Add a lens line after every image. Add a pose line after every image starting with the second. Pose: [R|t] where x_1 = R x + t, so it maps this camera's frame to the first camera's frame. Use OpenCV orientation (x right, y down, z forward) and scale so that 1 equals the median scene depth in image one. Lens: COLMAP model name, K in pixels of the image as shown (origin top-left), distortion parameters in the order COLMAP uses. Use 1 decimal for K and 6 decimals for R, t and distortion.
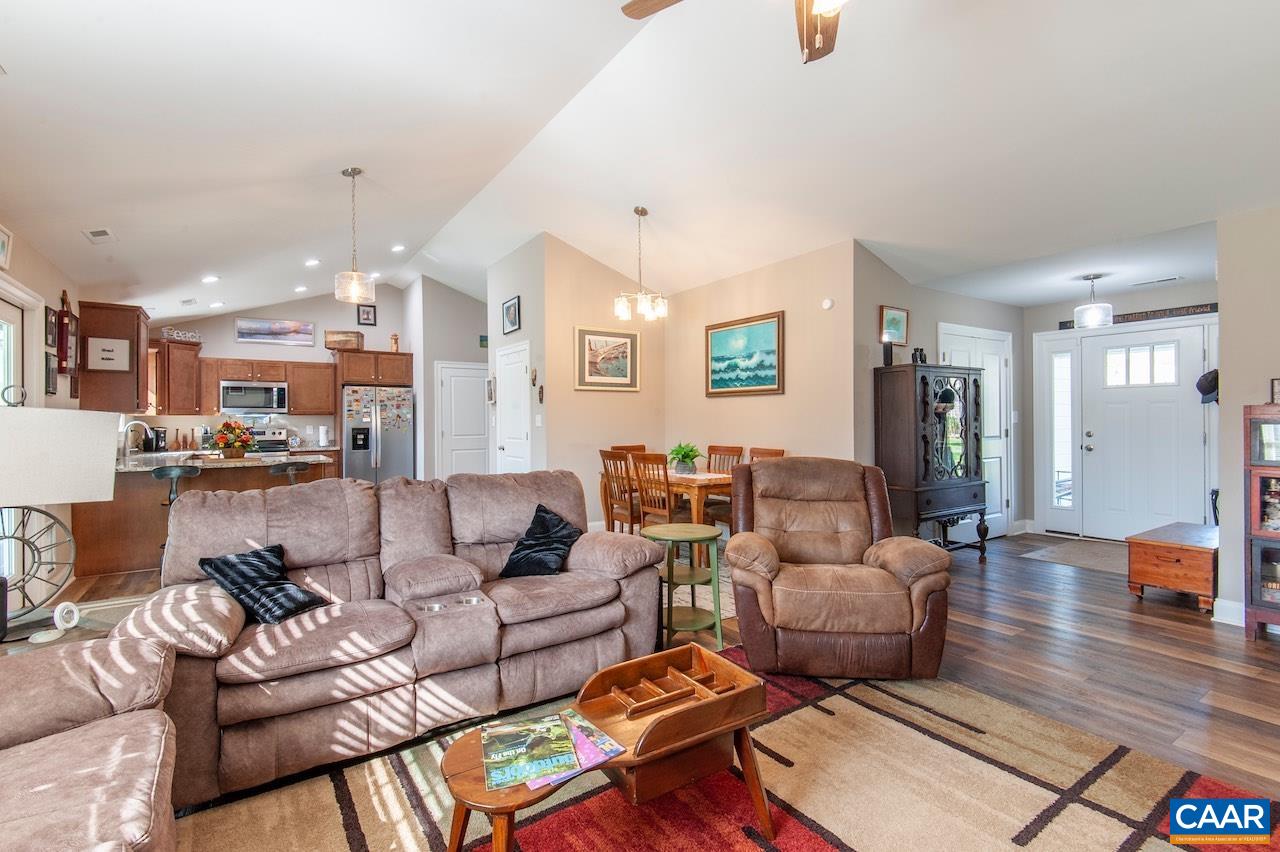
lens RADIAL K [[581.5, 0, 634.1], [0, 581.5, 419.8], [0, 0, 1]] dist [0.024041, -0.014549]
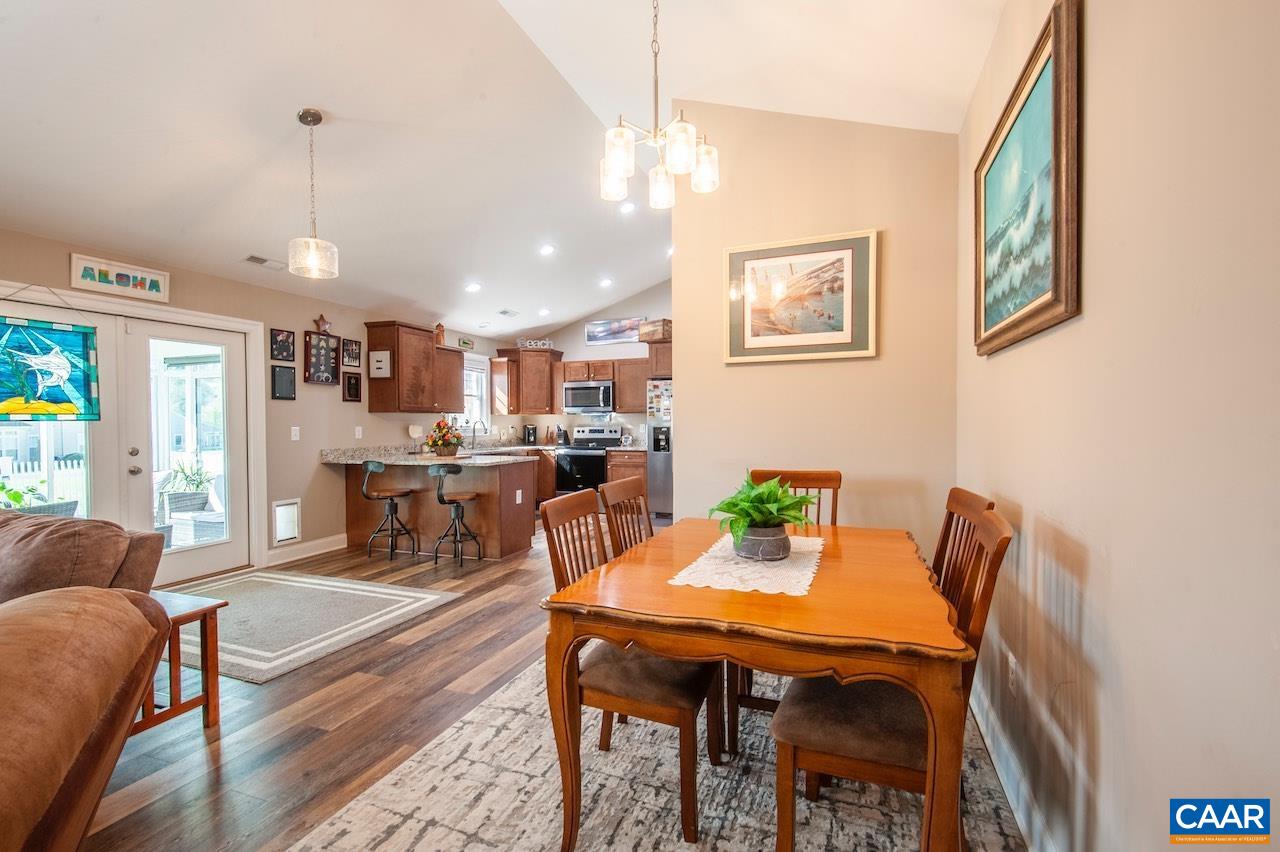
lens RADIAL K [[581.5, 0, 627.7], [0, 581.5, 433.8], [0, 0, 1]] dist [0.024041, -0.014549]
pose [[0.568041, 0.019909, -0.822759, 0.327039], [0.004562, 0.999616, 0.027339, -0.000326], [0.822988, -0.019283, 0.567732, 0.637604]]
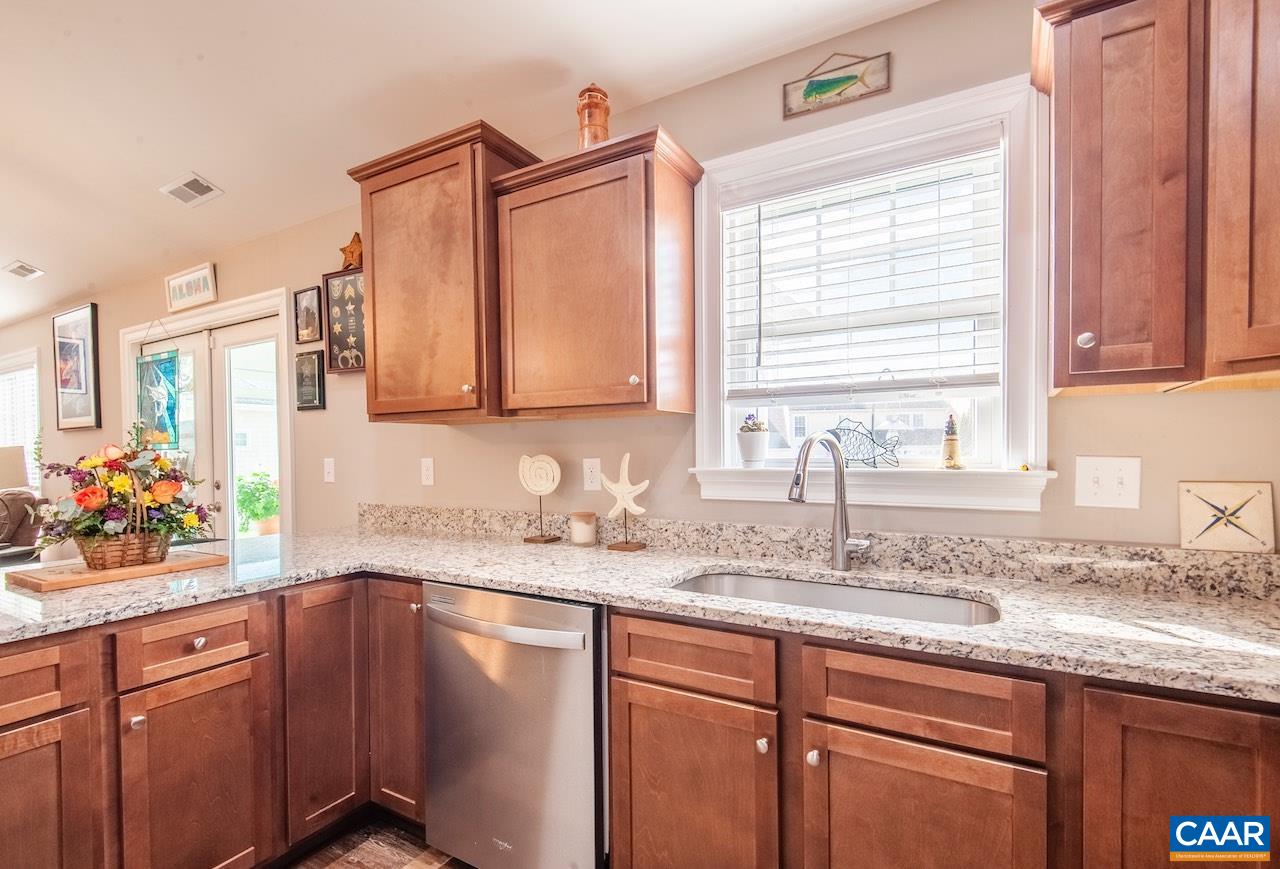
lens RADIAL K [[589.8, 0, 650.6], [0, 589.8, 466.4], [0, 0, 1]] dist [0.004278, -0.002191]
pose [[-0.897800, 0.018670, -0.440008, -0.746638], [0.012236, 0.999773, 0.017455, 0.013724], [0.440234, 0.010288, -0.897824, 1.312485]]
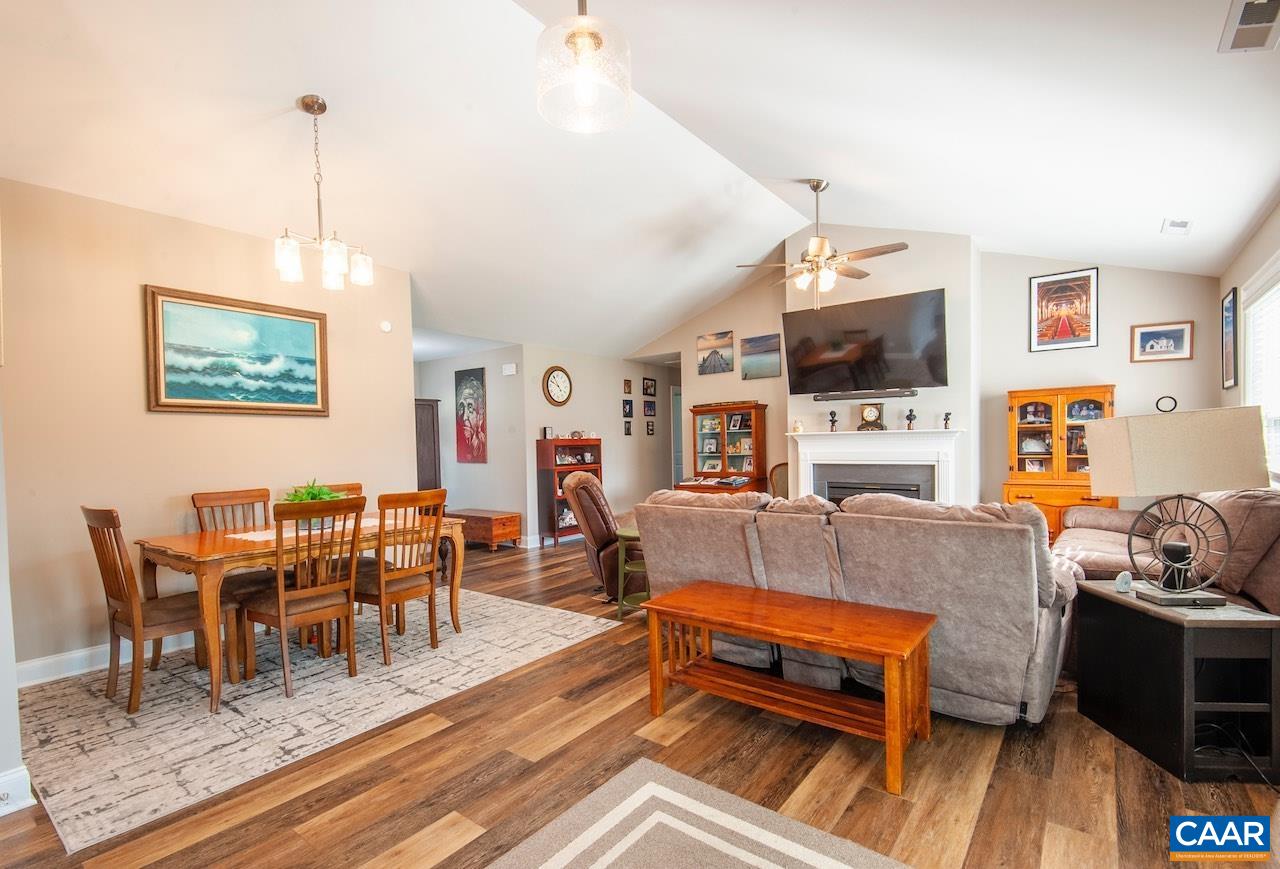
lens RADIAL K [[589.8, 0, 623.0], [0, 589.8, 458.1], [0, 0, 1]] dist [0.004278, -0.002191]
pose [[-0.300051, -0.010092, 0.953870, -0.602205], [0.021513, 0.999618, 0.017343, 0.007704], [-0.953681, 0.025725, -0.299719, 0.783954]]
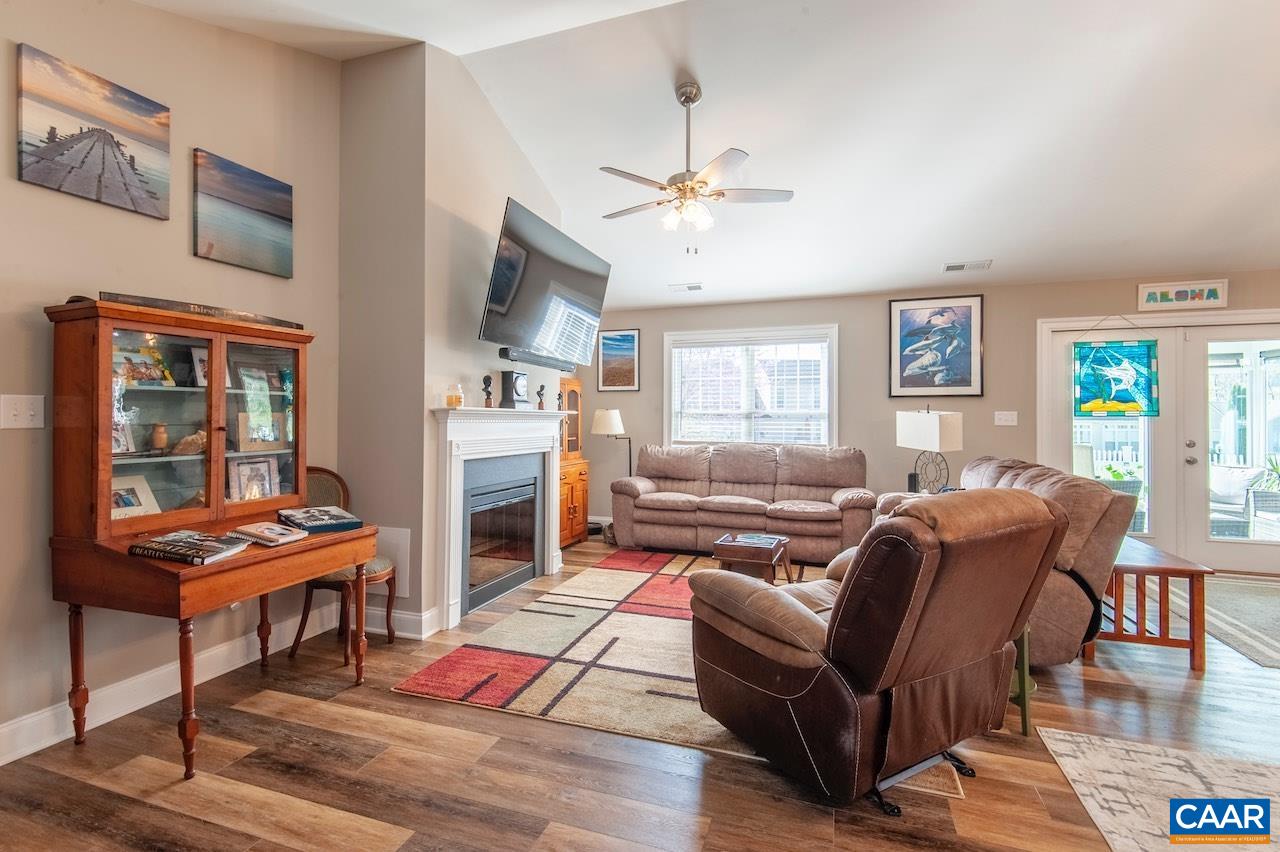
lens RADIAL K [[581.5, 0, 626.1], [0, 581.5, 415.0], [0, 0, 1]] dist [0.024041, -0.014549]
pose [[-0.806013, 0.000532, -0.591897, 0.509608], [0.003572, 0.999986, -0.003965, -0.001258], [0.591887, -0.005310, -0.806004, 0.742038]]
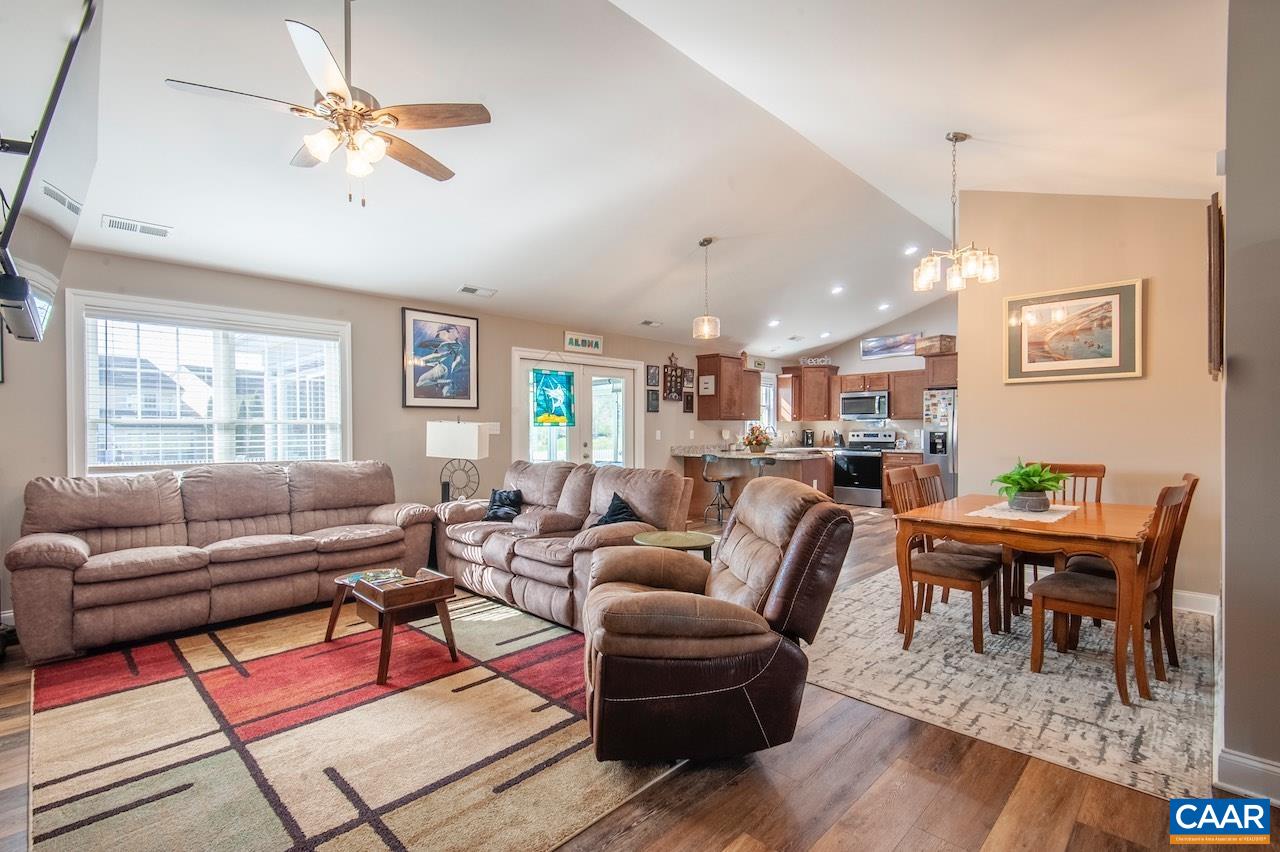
lens RADIAL K [[581.5, 0, 625.9], [0, 581.5, 433.3], [0, 0, 1]] dist [0.024041, -0.014549]
pose [[0.191456, 0.014458, -0.981395, 0.576739], [0.005773, 0.999858, 0.015856, -0.003572], [0.981484, -0.008701, 0.191346, 0.401747]]
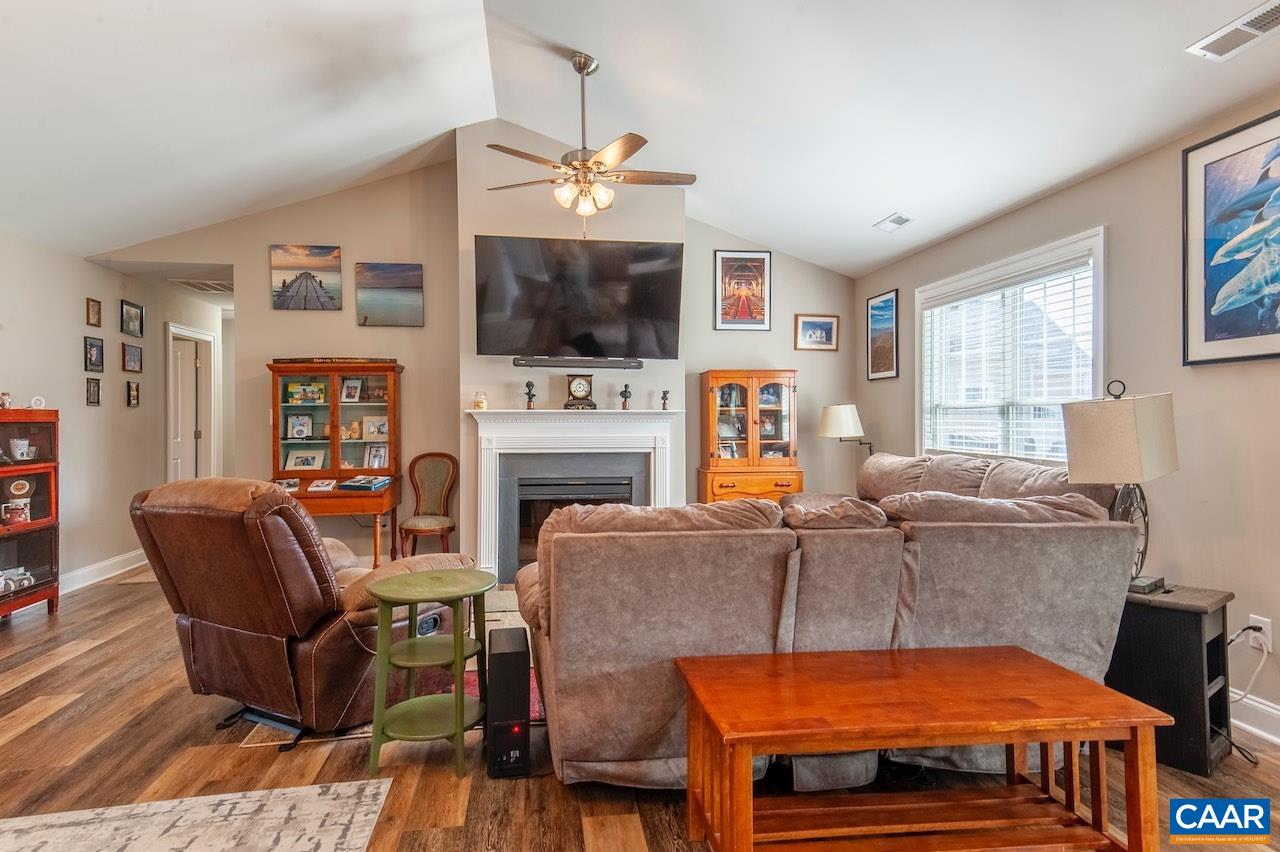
lens RADIAL K [[736.8, 0, 630.6], [0, 736.8, 421.3], [0, 0, 1]] dist [0.078146, -0.003032]
pose [[-0.896812, 0.009631, 0.442307, -0.271915], [0.009620, 0.999951, -0.002268, 0.006094], [-0.442307, 0.002221, -0.896861, 0.914528]]
